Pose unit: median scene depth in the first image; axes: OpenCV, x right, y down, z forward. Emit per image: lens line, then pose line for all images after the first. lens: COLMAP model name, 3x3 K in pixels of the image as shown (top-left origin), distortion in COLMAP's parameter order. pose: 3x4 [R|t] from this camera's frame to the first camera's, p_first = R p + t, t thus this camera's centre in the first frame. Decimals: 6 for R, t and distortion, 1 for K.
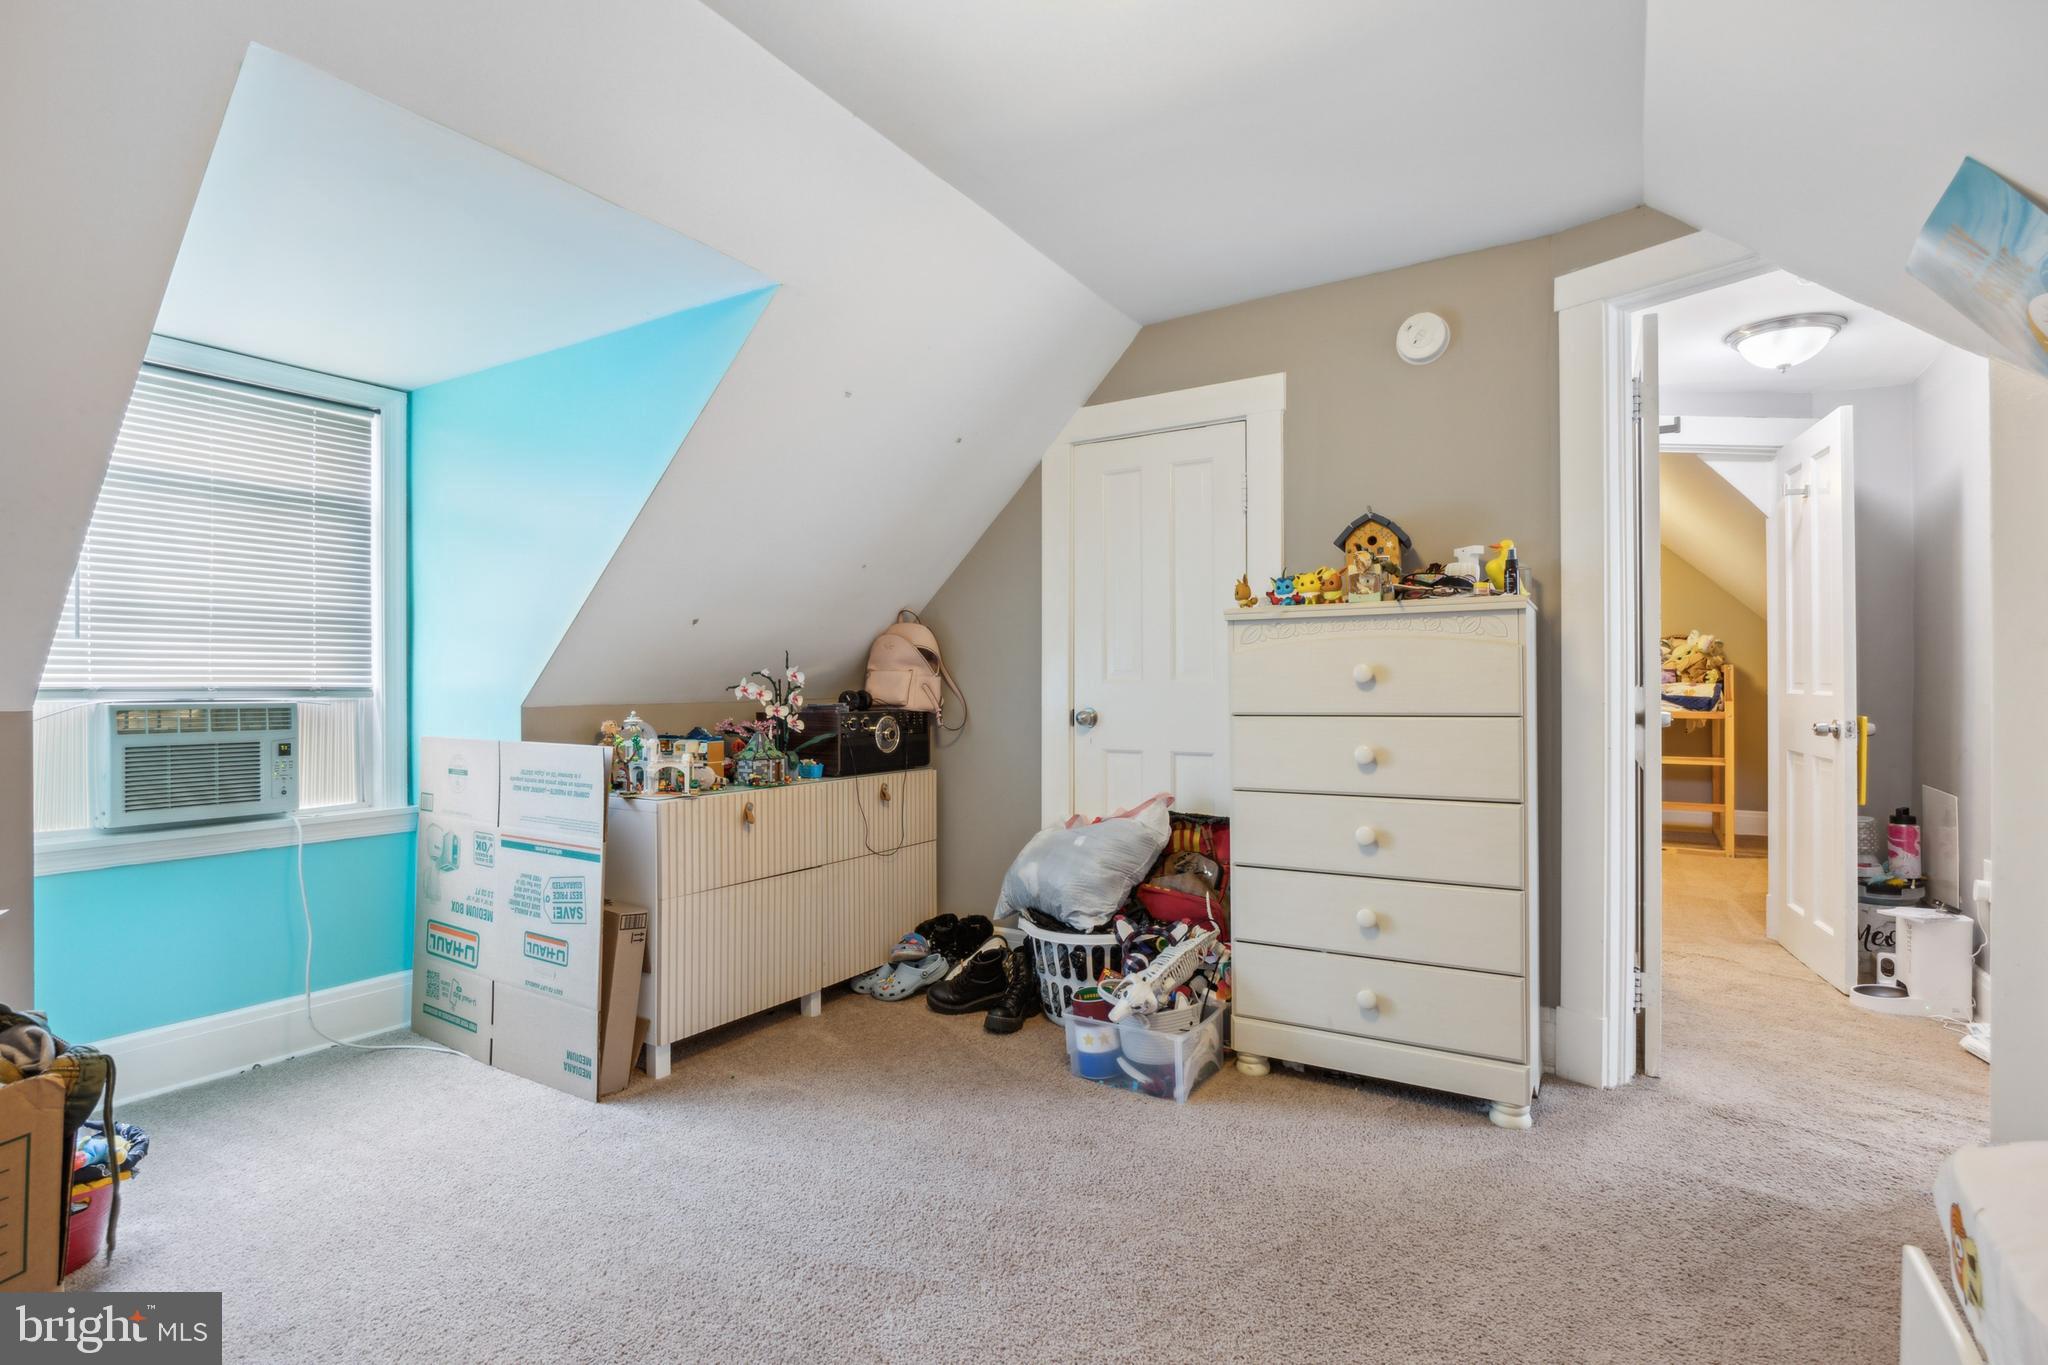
lens RADIAL K [[971.6, 0, 1015.7], [0, 971.6, 678.8], [0, 0, 1]] dist [-0.005095, 0.004966]
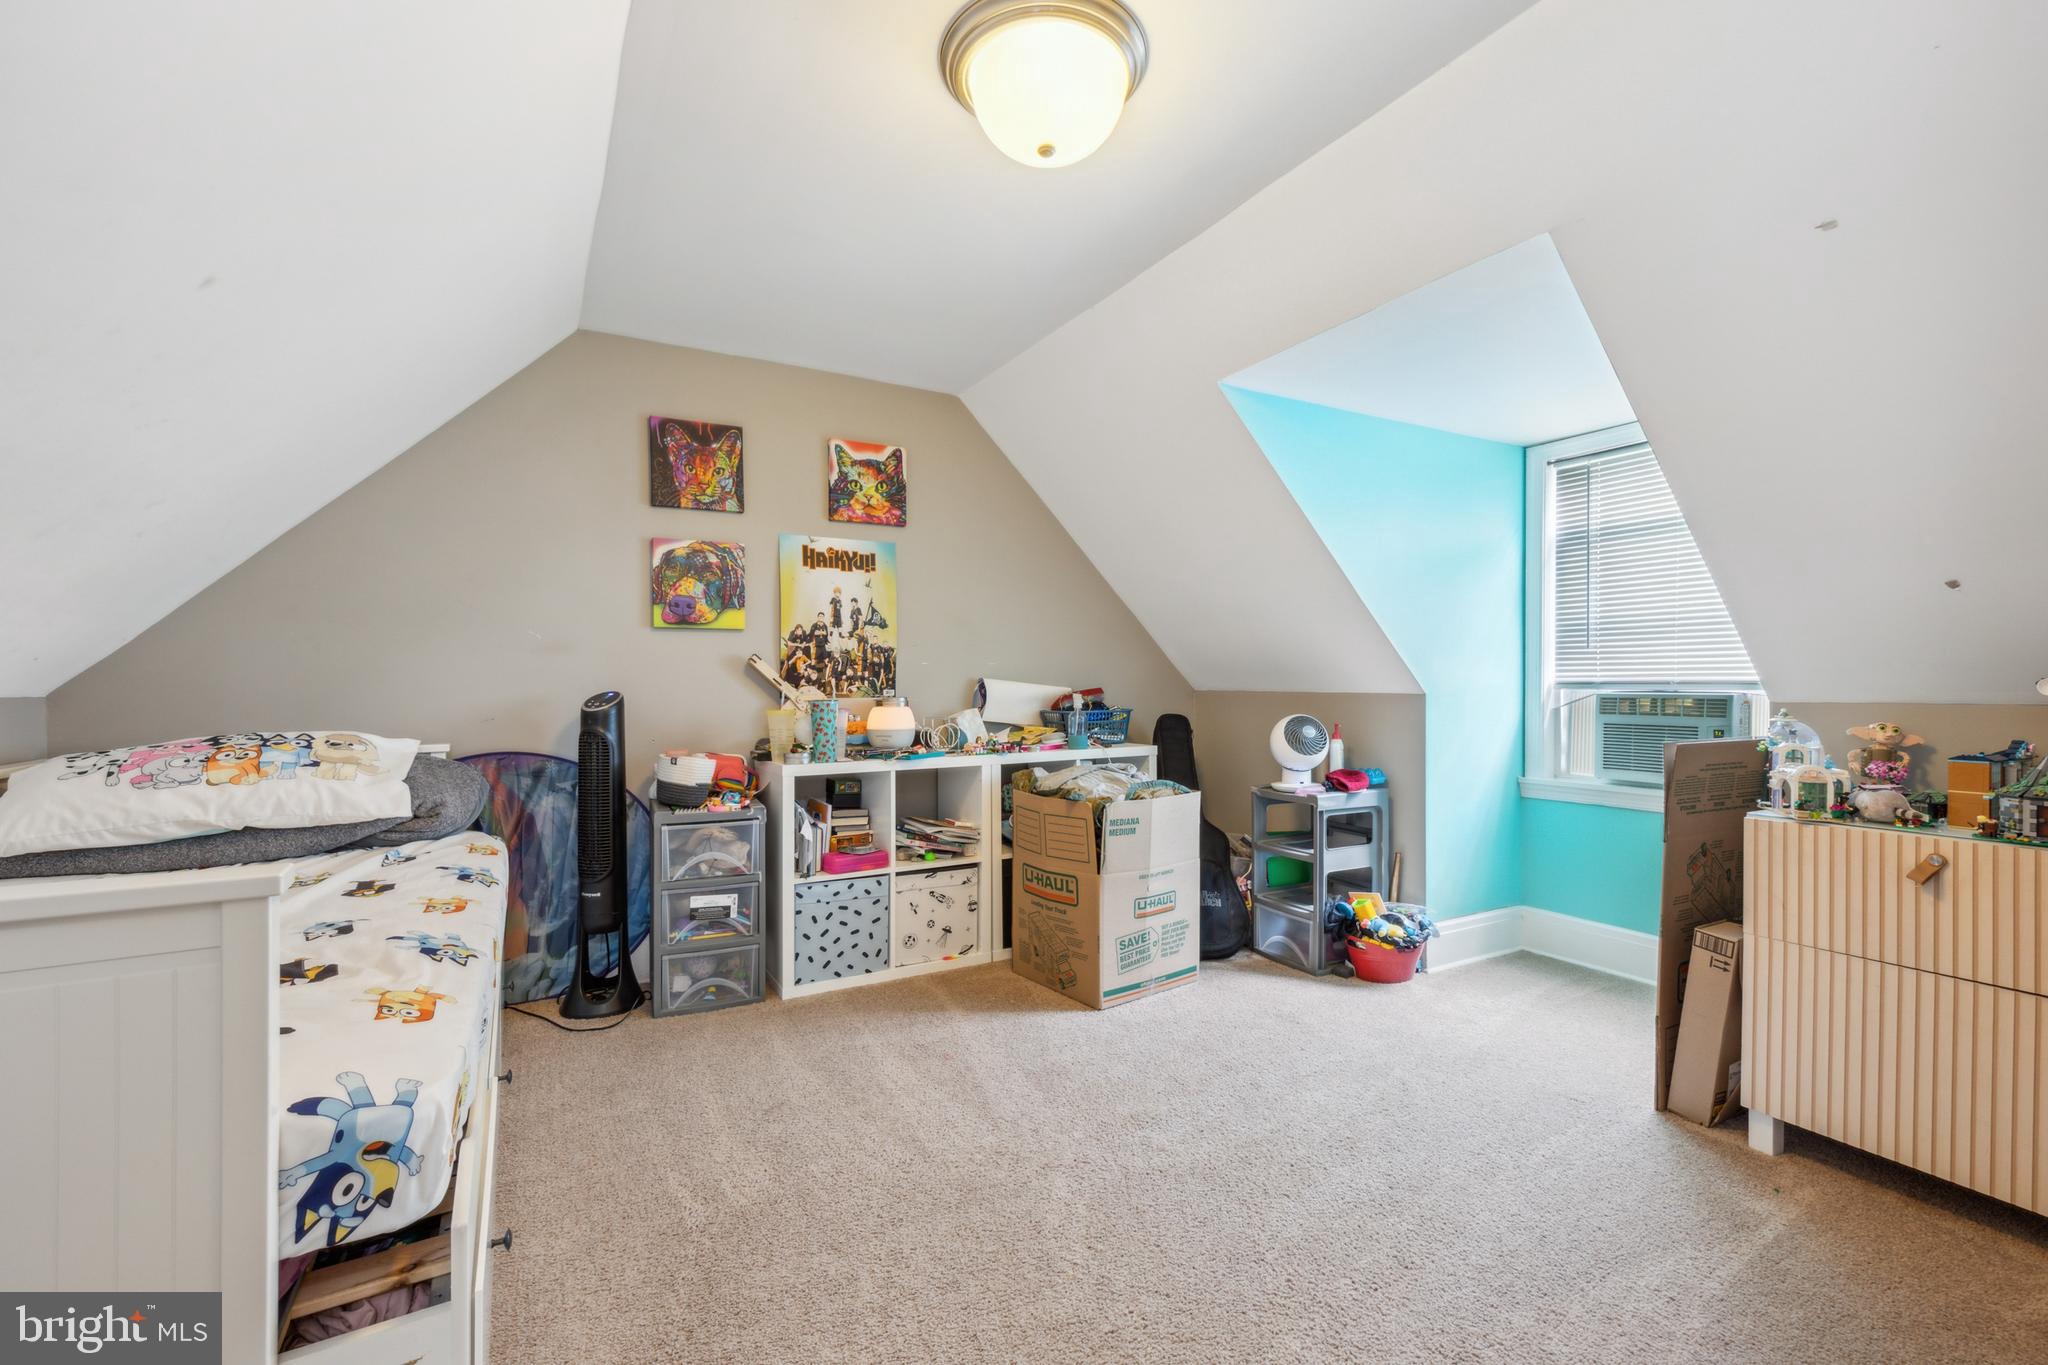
lens RADIAL K [[870.7, 0, 1024.0], [0, 870.7, 682.5], [0, 0, 1]] dist [0.000996, 0.000047]
pose [[-0.468578, -0.003606, -0.883415, 0.583169], [-0.000295, 0.999992, -0.003926, 0.014701], [0.883422, -0.001579, -0.468576, 0.790492]]
